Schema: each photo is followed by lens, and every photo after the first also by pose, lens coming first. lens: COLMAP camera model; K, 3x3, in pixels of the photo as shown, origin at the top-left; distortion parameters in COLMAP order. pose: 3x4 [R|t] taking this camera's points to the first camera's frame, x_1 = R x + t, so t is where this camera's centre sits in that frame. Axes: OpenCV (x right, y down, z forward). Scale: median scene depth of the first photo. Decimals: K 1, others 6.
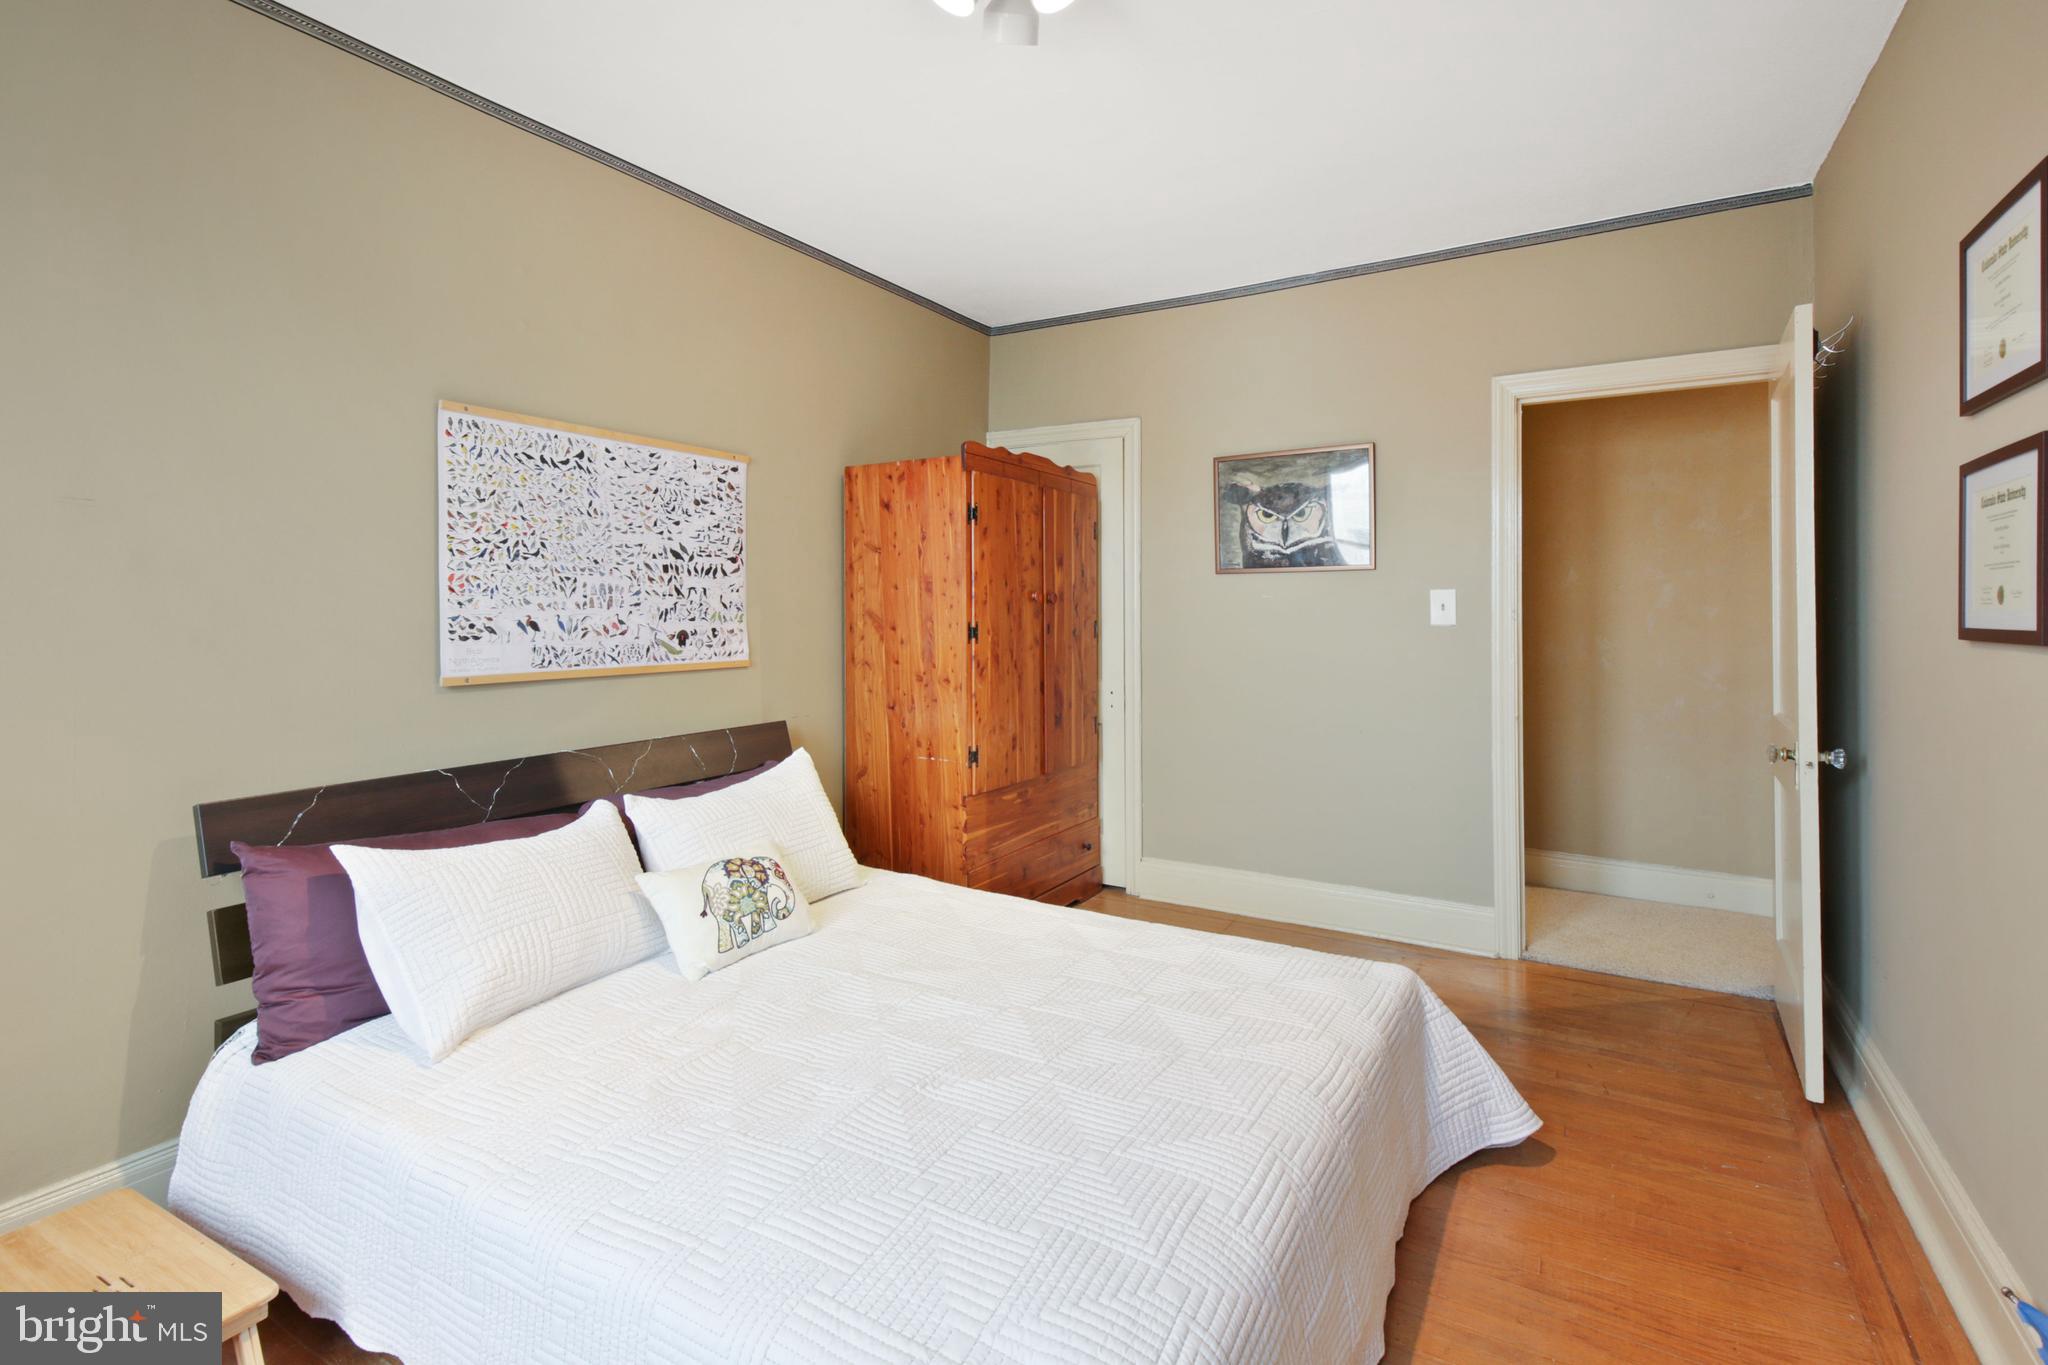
lens RADIAL K [[942.8, 0, 1043.5], [0, 942.8, 632.7], [0, 0, 1]] dist [0.029088, -0.009744]
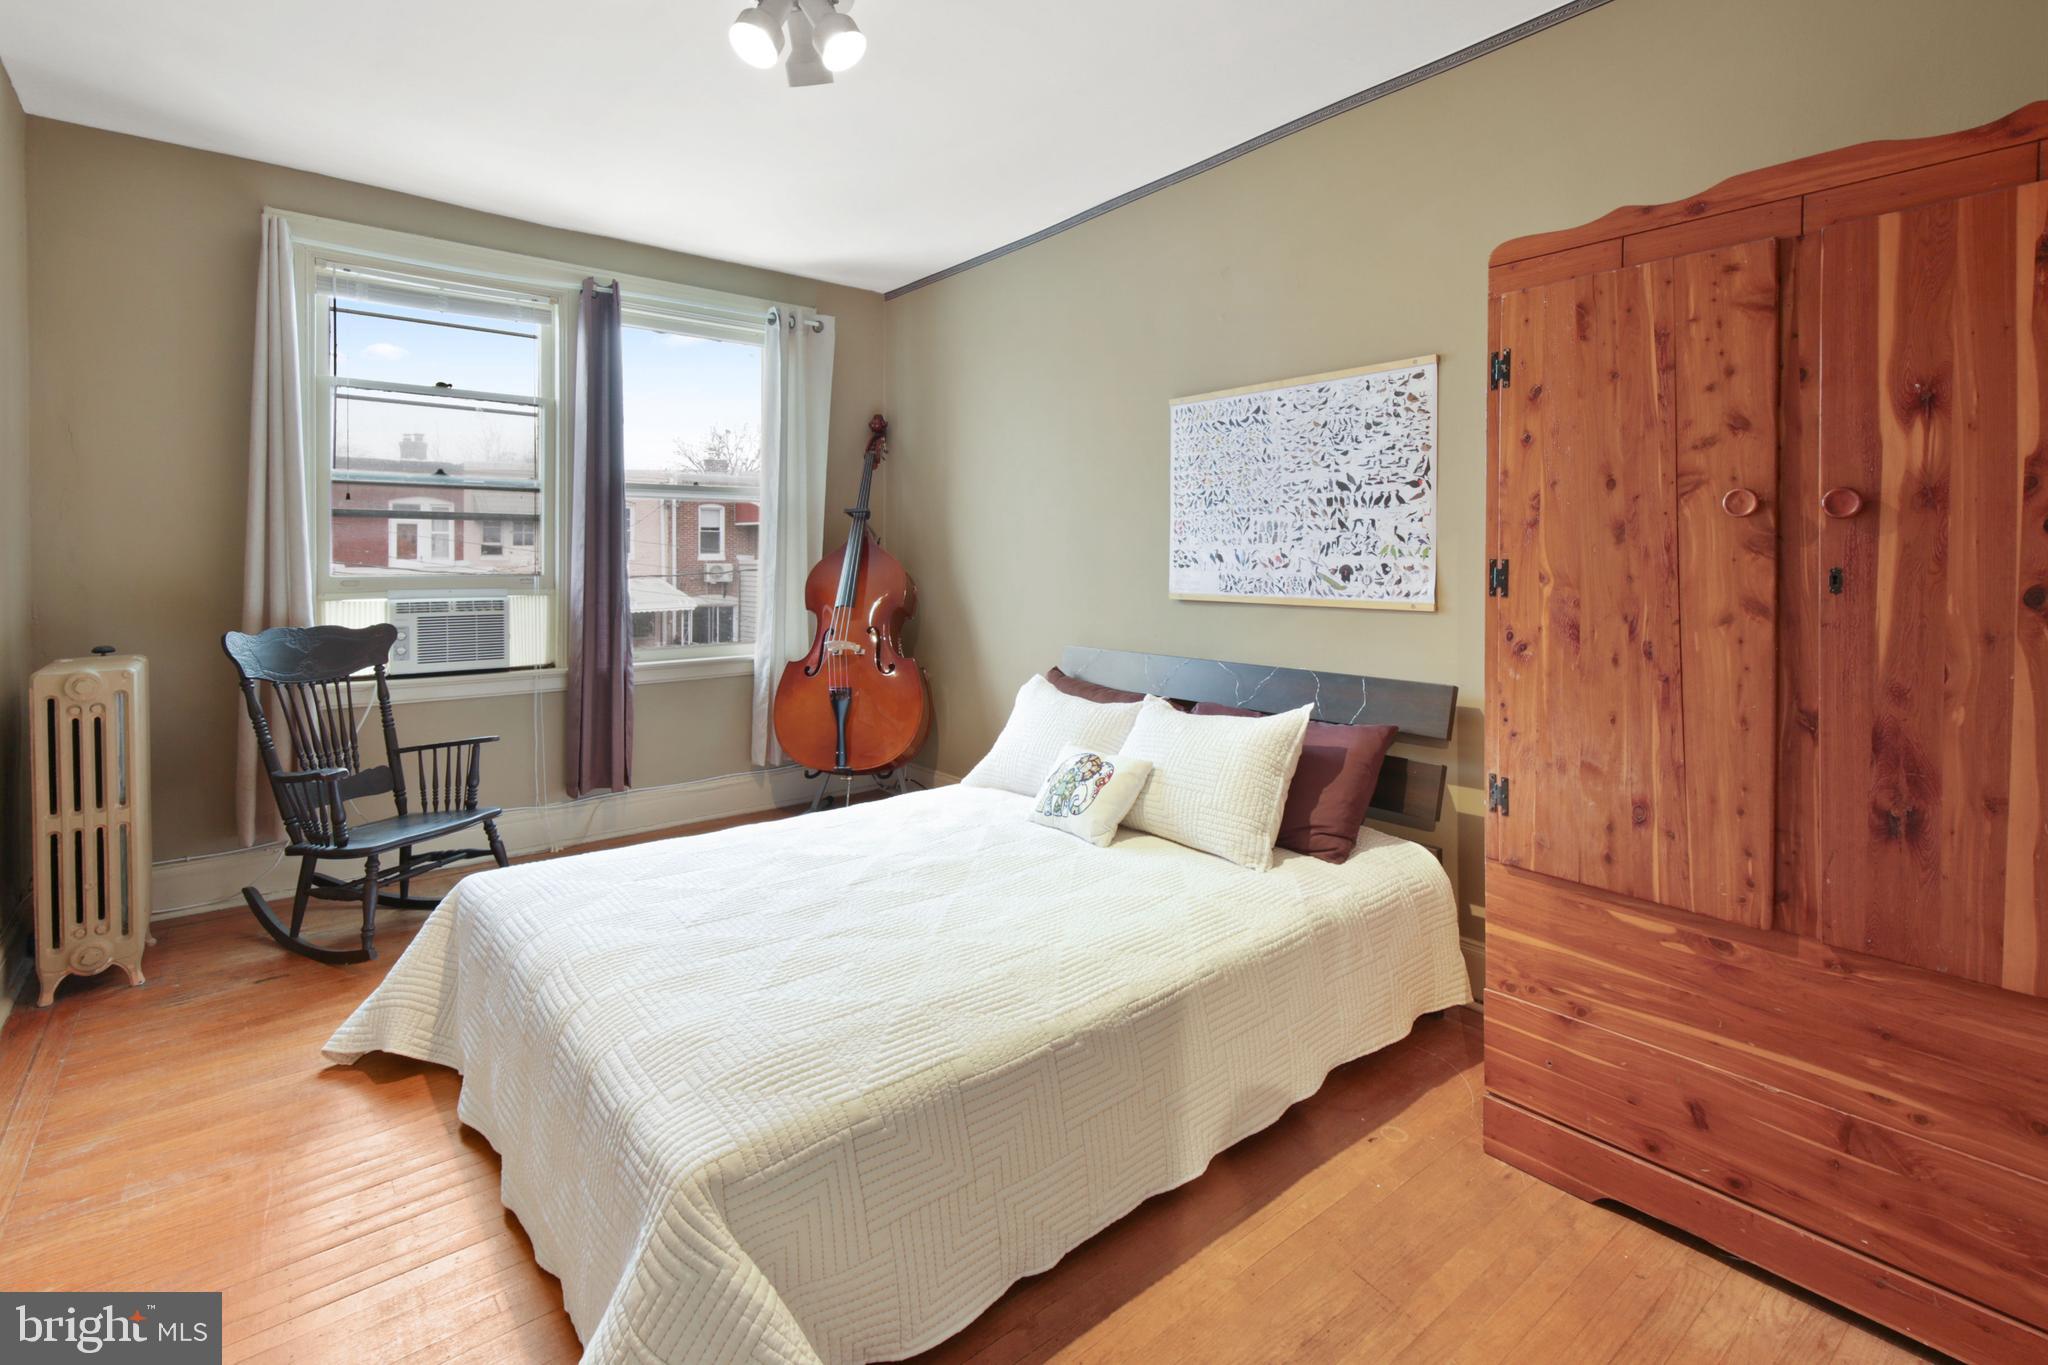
lens RADIAL K [[941.7, 0, 1022.3], [0, 941.7, 577.5], [0, 0, 1]] dist [0.000448, -0.000017]
pose [[-0.348750, 0.024858, -0.936886, 0.623142], [-0.018590, 0.999268, 0.033434, -0.015643], [0.937031, 0.029077, -0.348033, 1.030427]]
